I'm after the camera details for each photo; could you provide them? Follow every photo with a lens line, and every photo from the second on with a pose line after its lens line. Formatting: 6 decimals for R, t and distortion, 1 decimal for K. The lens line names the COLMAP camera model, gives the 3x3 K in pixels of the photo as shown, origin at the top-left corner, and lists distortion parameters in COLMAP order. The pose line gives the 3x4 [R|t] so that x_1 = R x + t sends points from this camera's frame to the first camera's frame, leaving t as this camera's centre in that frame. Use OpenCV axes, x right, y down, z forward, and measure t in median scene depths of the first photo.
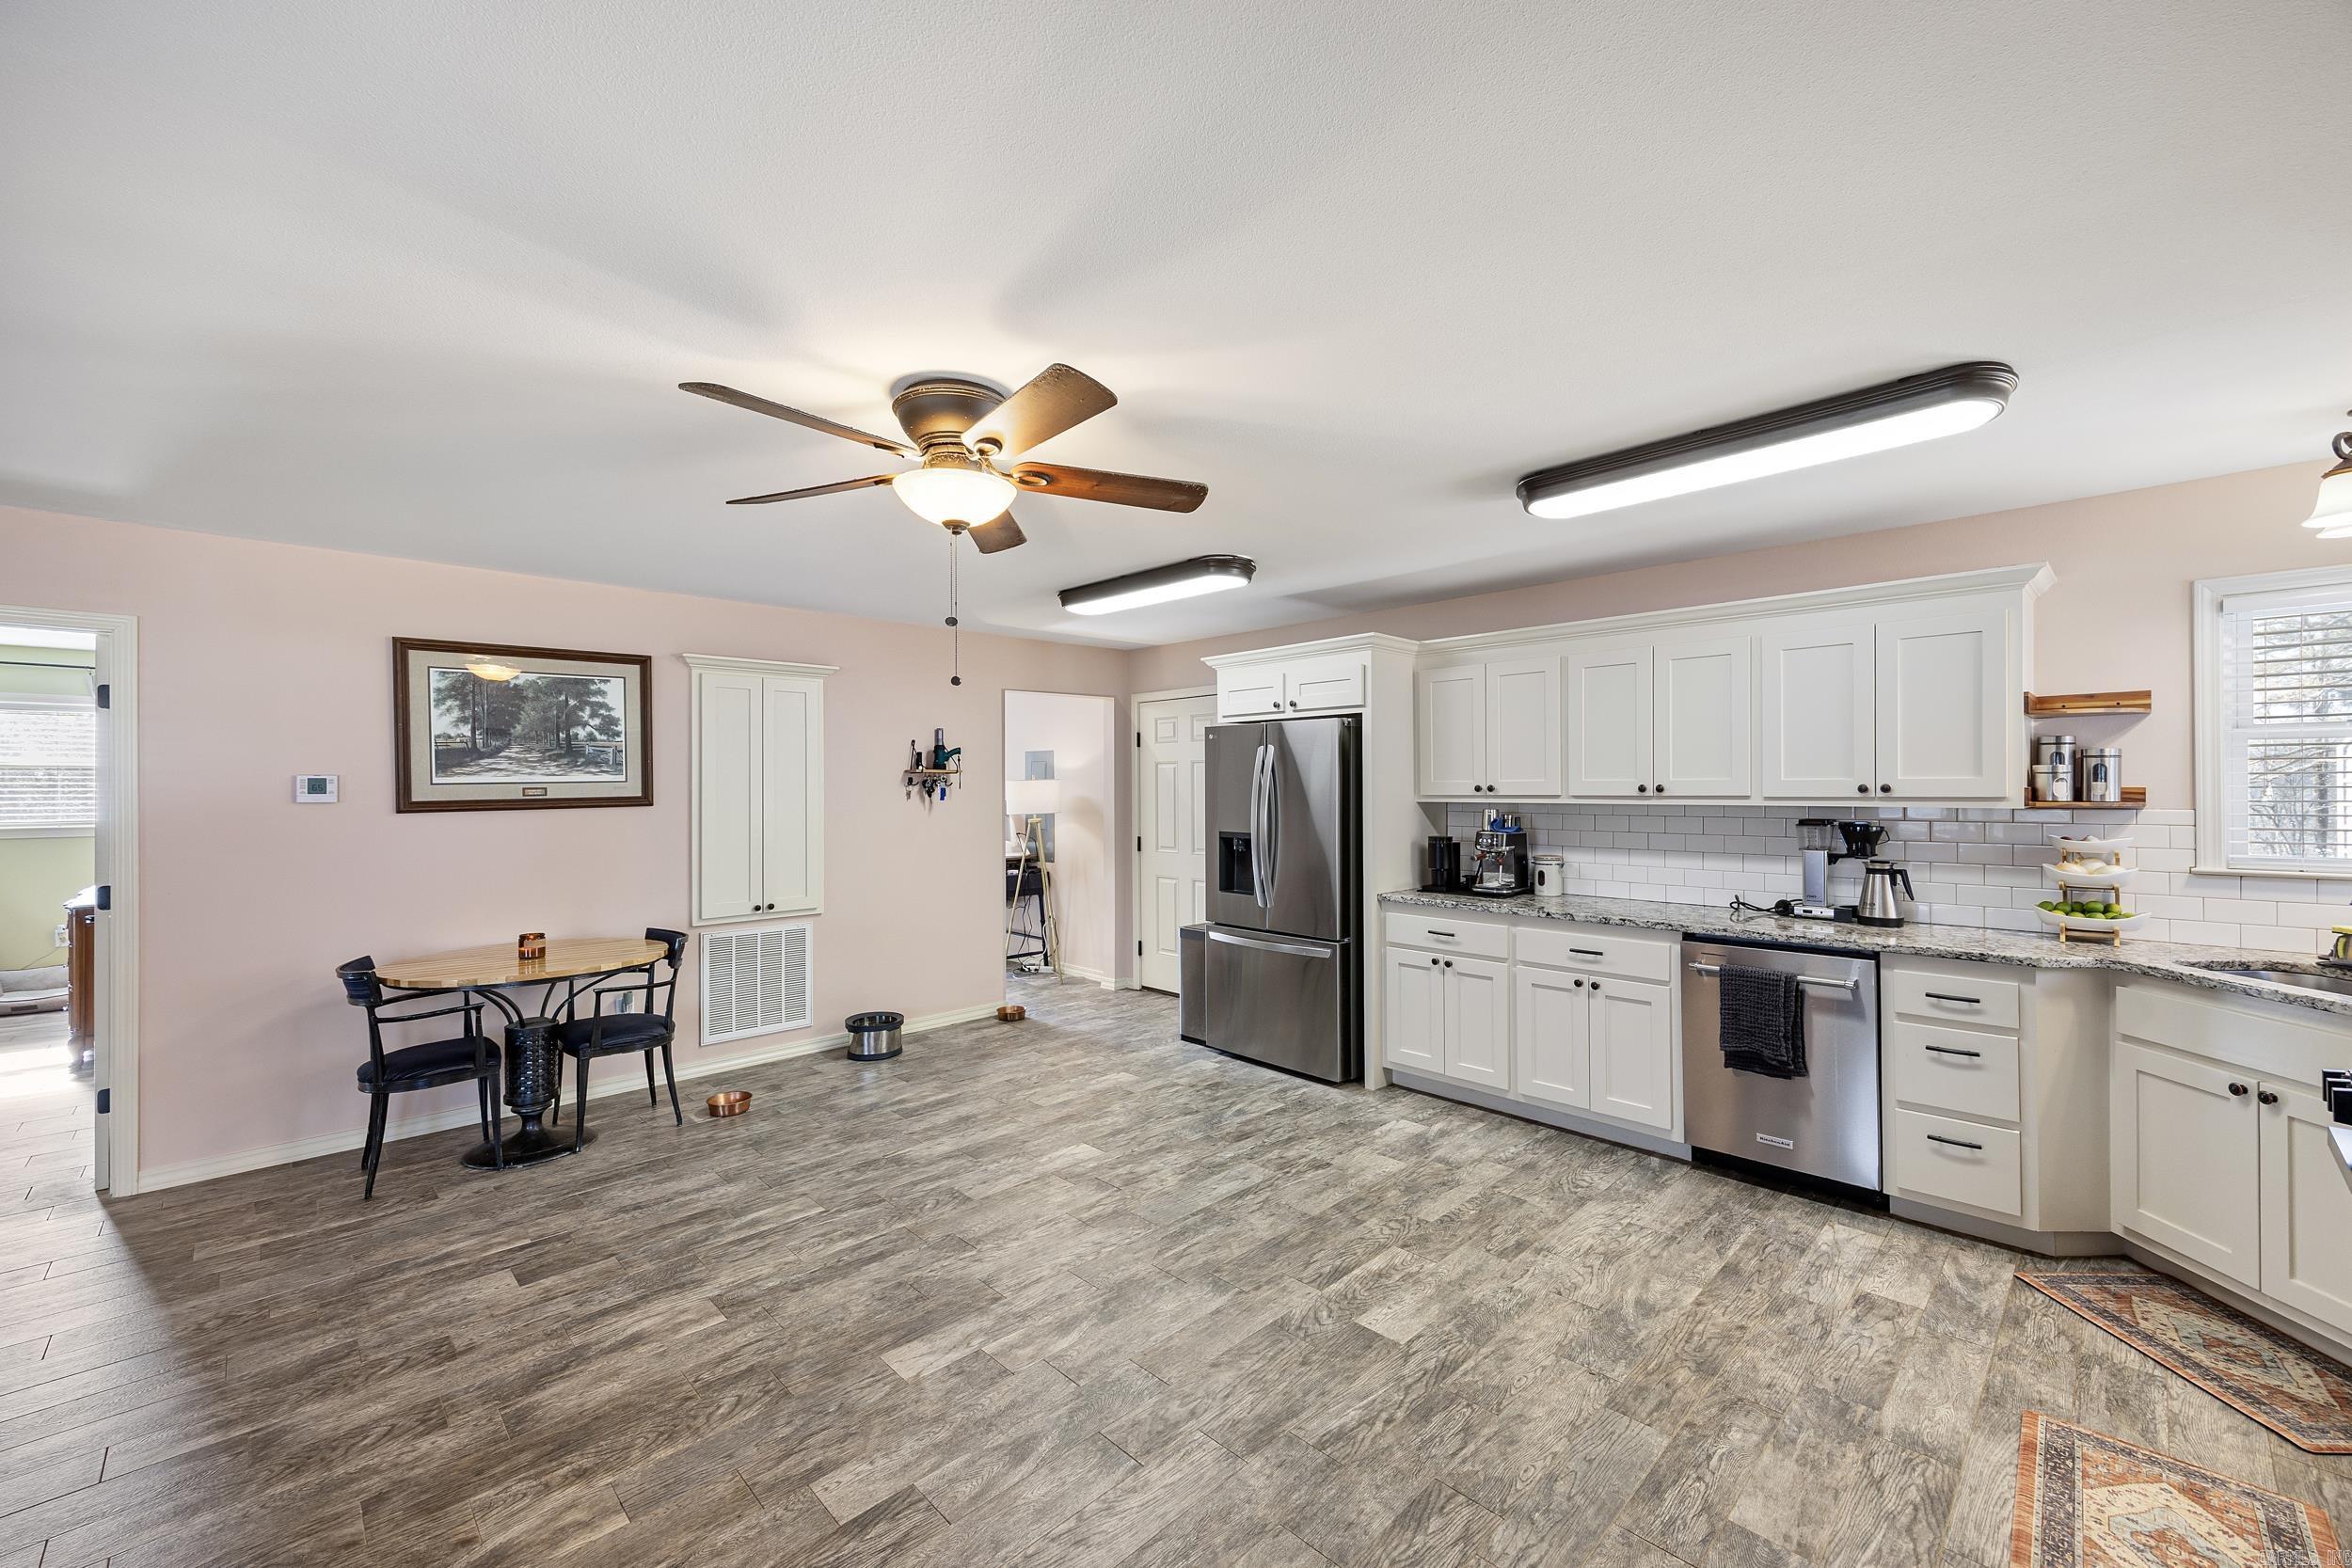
lens RADIAL K [[942.9, 0, 1179.9], [0, 942.9, 787.8], [0, 0, 1]] dist [0.005114, -0.000031]
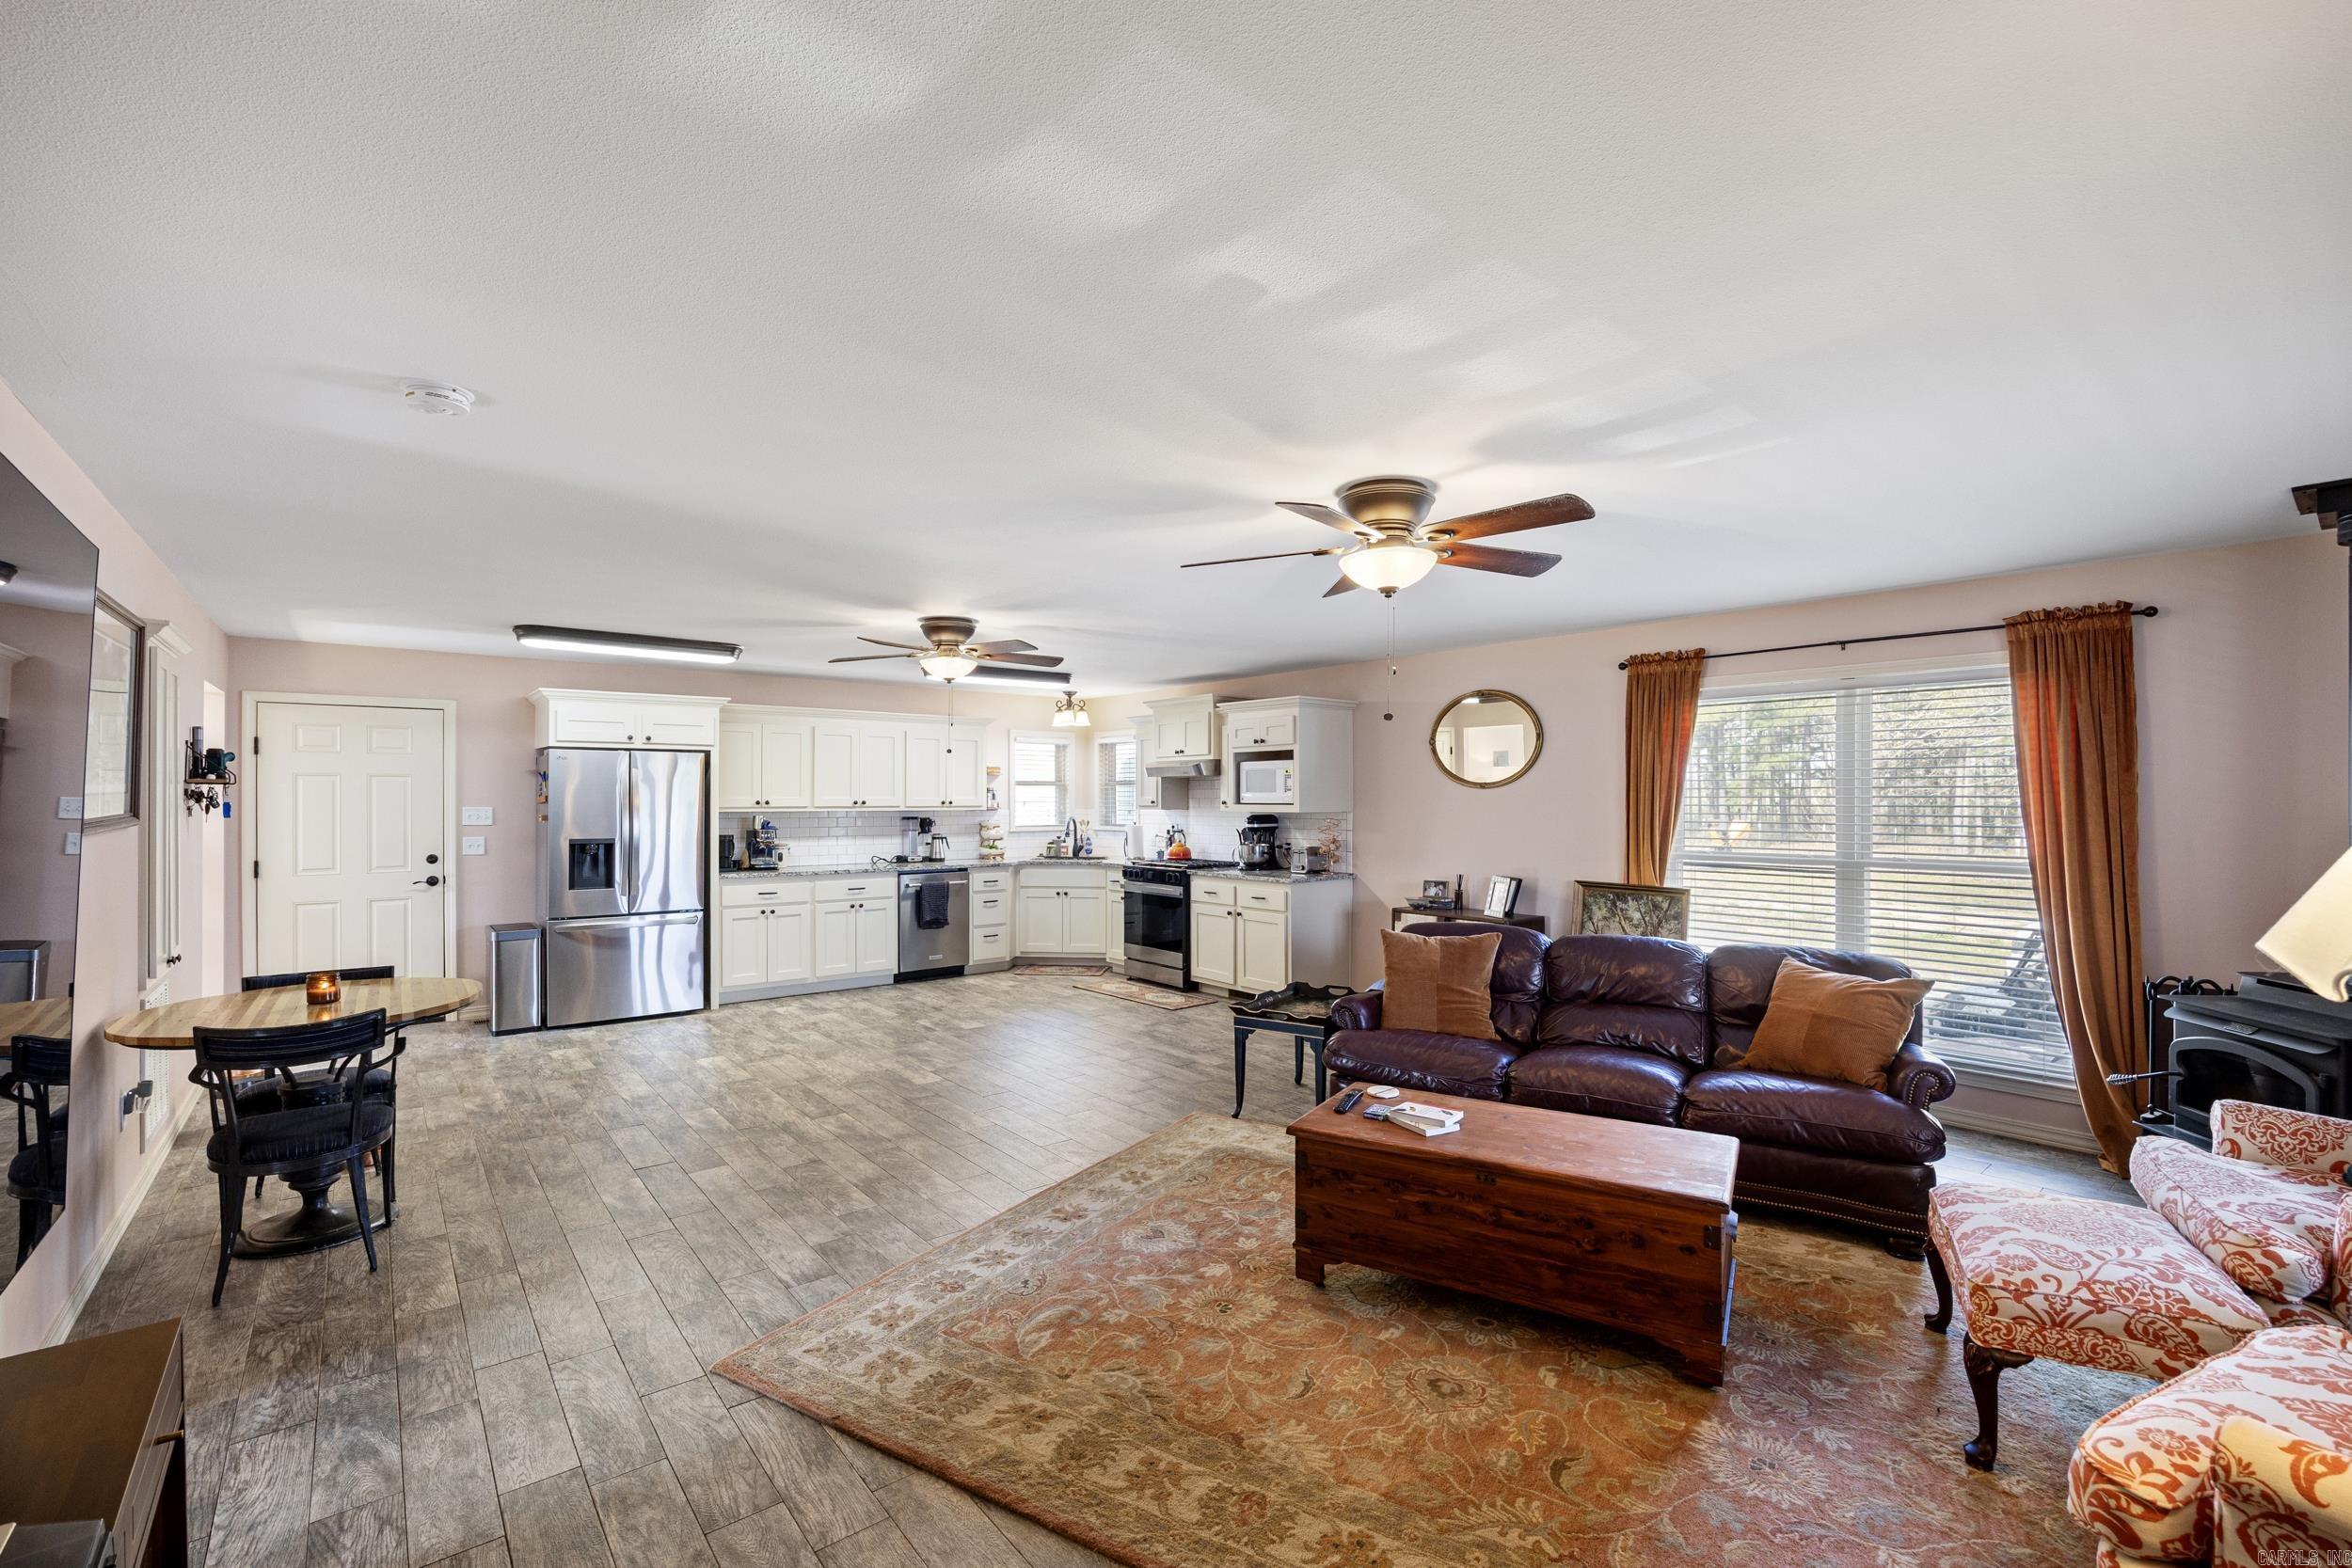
lens RADIAL K [[1011.6, 0, 1204.2], [0, 1011.6, 793.5], [0, 0, 1]] dist [-0.008862, 0.000122]
pose [[0.078212, 0.009104, 0.996895, -1.485767], [0.002527, 0.999953, -0.009330, 0.002997], [-0.996934, 0.003249, 0.078185, 0.137642]]
